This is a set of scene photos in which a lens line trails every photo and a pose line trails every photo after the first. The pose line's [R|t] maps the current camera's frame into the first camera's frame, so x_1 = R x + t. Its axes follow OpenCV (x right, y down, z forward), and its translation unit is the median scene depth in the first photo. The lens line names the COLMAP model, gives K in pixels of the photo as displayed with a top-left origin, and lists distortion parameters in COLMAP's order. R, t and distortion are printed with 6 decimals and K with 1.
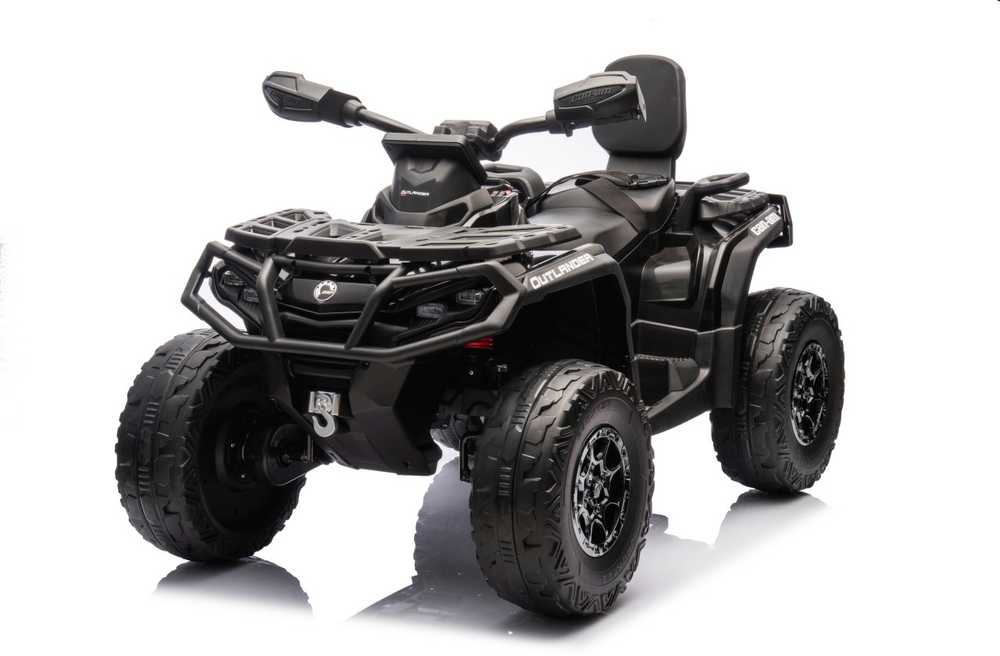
lens RADIAL K [[2008.1, 0, 500.8], [0, 2008.1, 337.1], [0, 0, 1]] dist [0.352080, 0.000000]
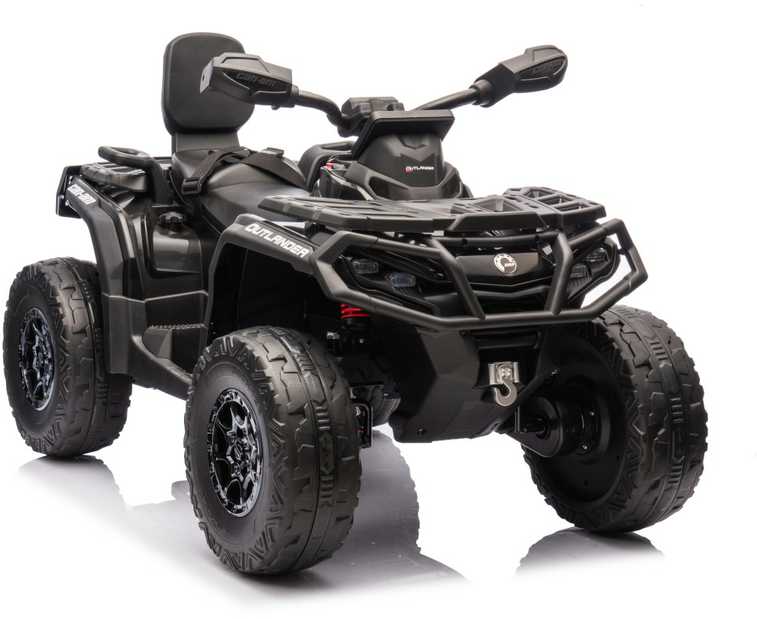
lens RADIAL K [[2016.6, 0, 304.1], [0, 2016.6, 330.4], [0, 0, 1]] dist [0.439272, 0.000000]
pose [[0.558078, -0.126943, 0.820021, -0.942052], [0.119061, 0.990253, 0.072266, -0.071969], [-0.821202, 0.057303, 0.567753, 0.471000]]
